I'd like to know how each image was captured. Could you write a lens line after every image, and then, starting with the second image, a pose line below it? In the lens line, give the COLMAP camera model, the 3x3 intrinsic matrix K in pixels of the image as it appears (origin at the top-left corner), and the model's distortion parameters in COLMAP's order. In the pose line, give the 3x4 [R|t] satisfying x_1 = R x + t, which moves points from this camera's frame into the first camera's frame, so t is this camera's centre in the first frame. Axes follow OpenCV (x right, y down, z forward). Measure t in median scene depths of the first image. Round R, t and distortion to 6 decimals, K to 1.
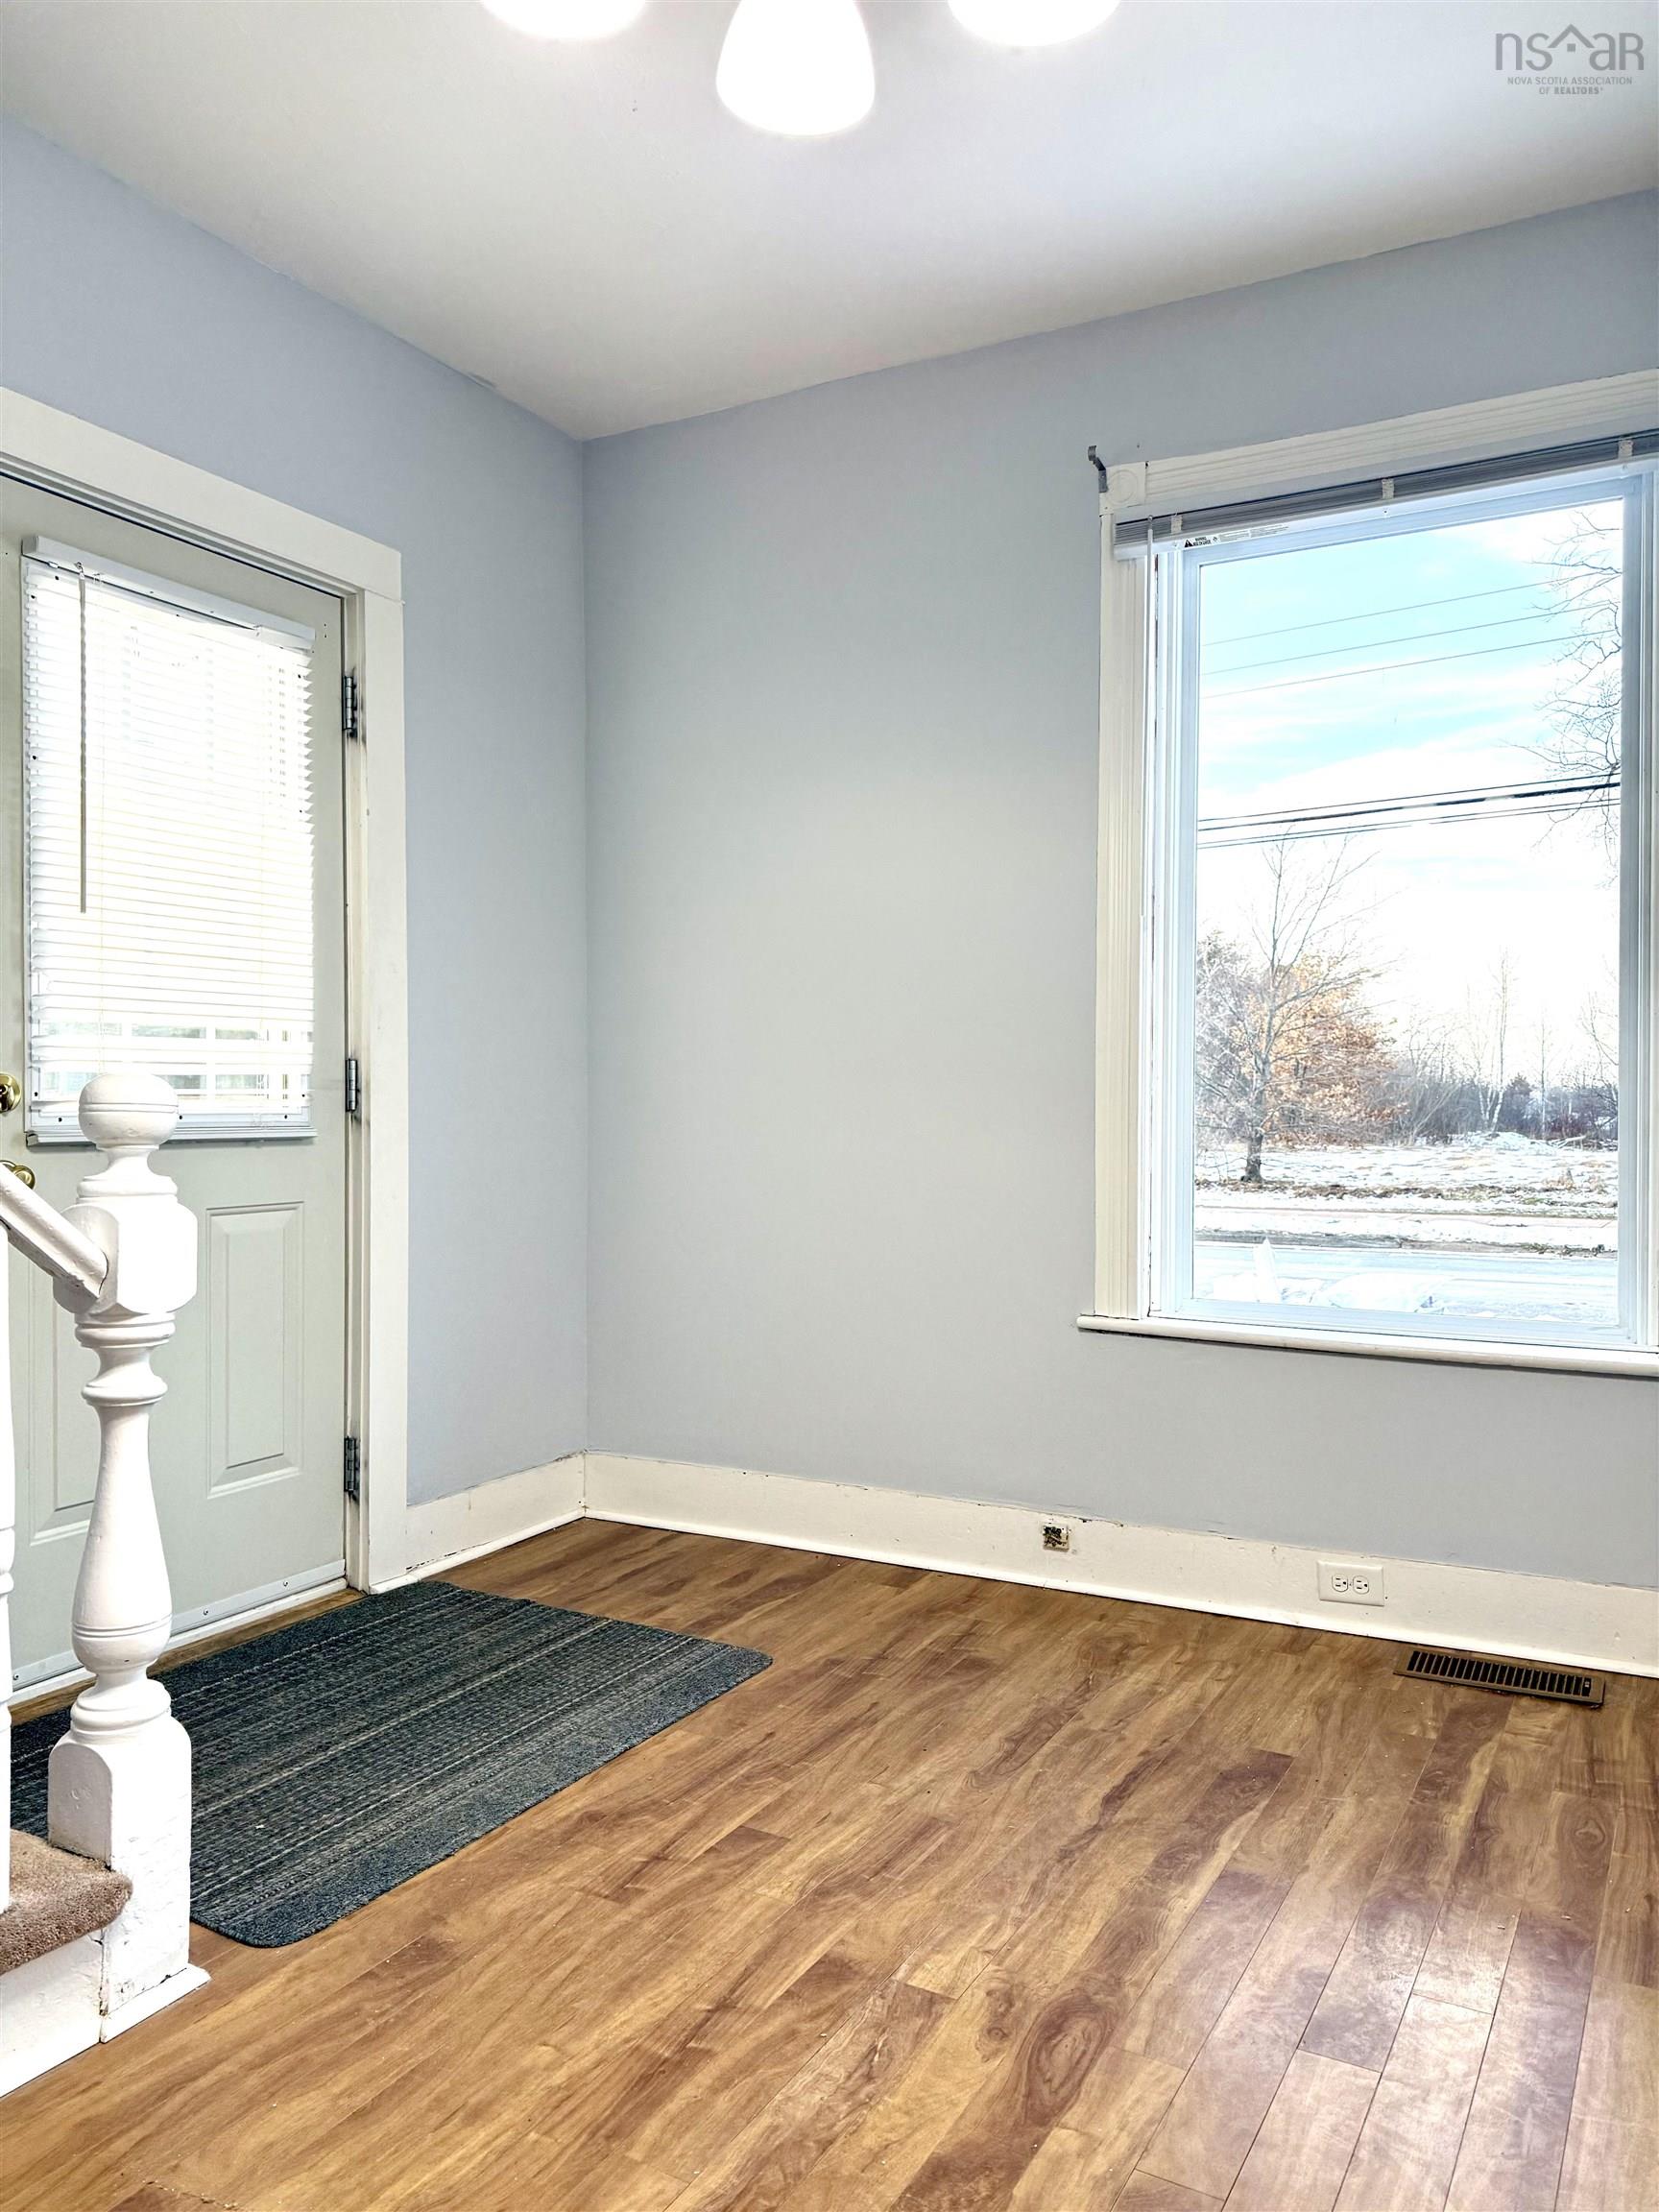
lens RADIAL K [[1548.1, 0, 847.3], [0, 1548.1, 1113.8], [0, 0, 1]] dist [0.040531, -0.041175]
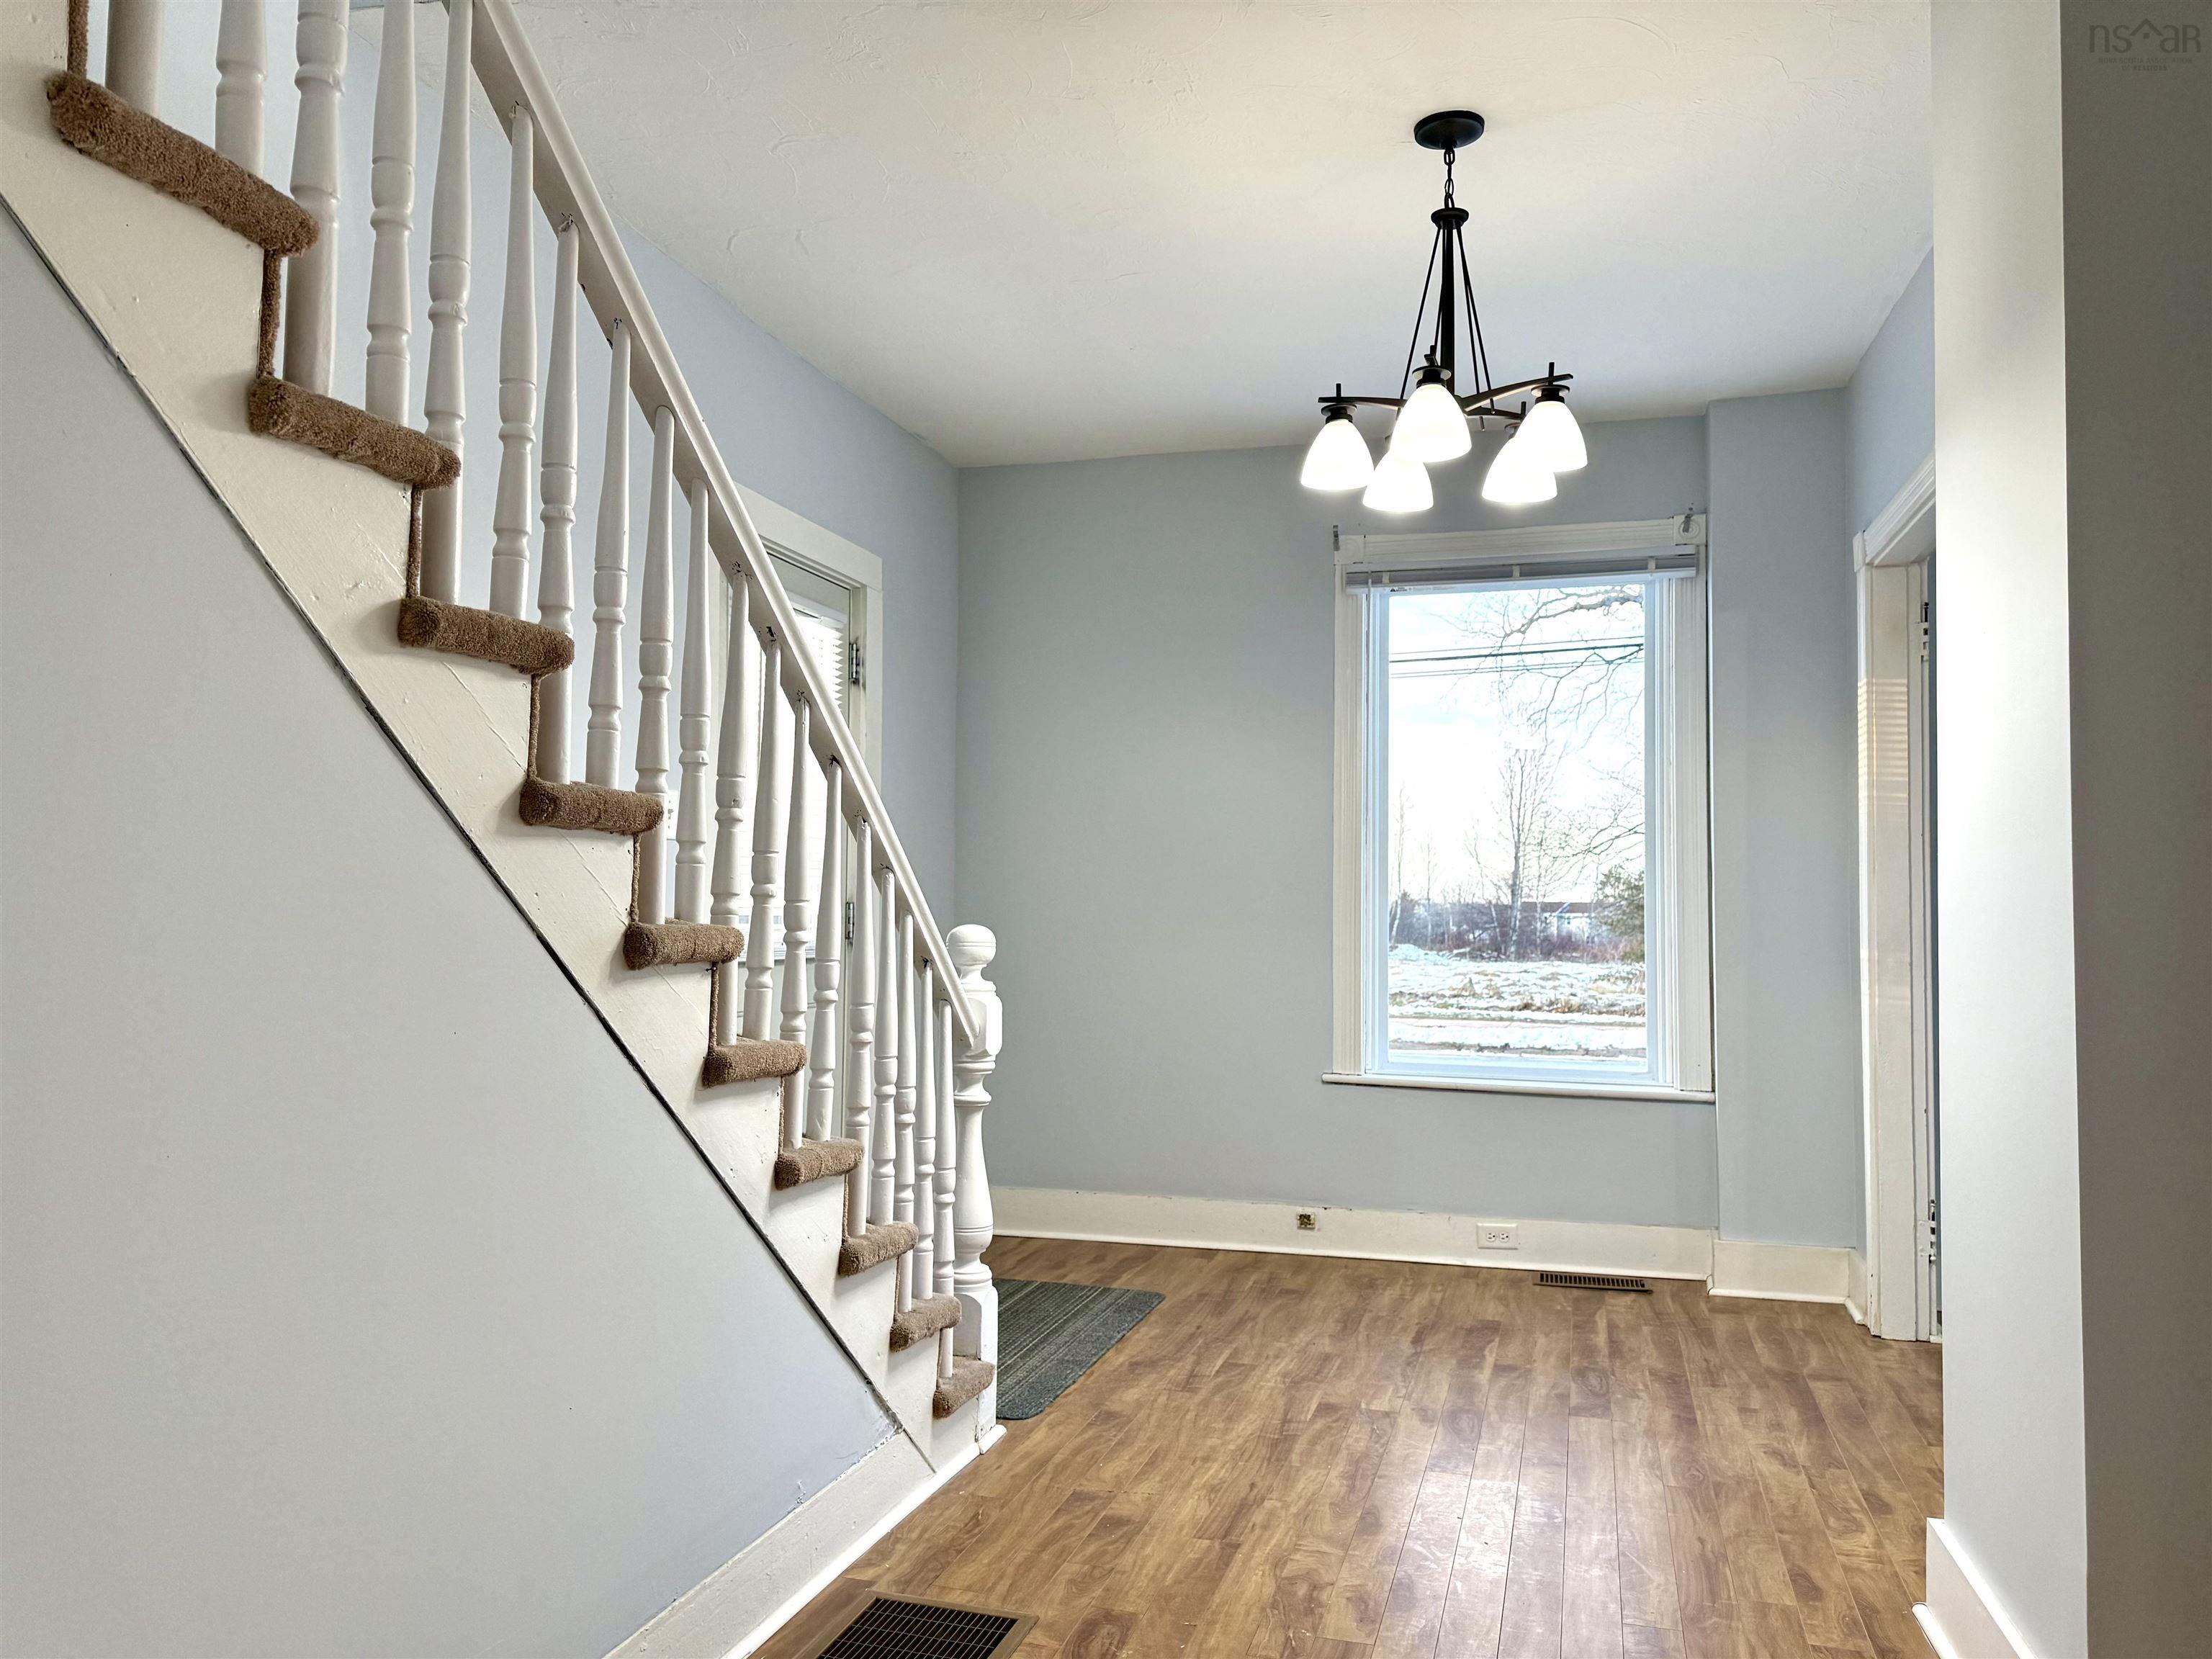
lens RADIAL K [[1548.1, 0, 1103.3], [0, 1548.1, 815.8], [0, 0, 1]] dist [0.040531, -0.041175]
pose [[0.975575, 0.021768, 0.218586, -0.514370], [-0.006641, 0.997546, -0.069702, -0.020809], [-0.219567, 0.066547, 0.973325, -0.596110]]
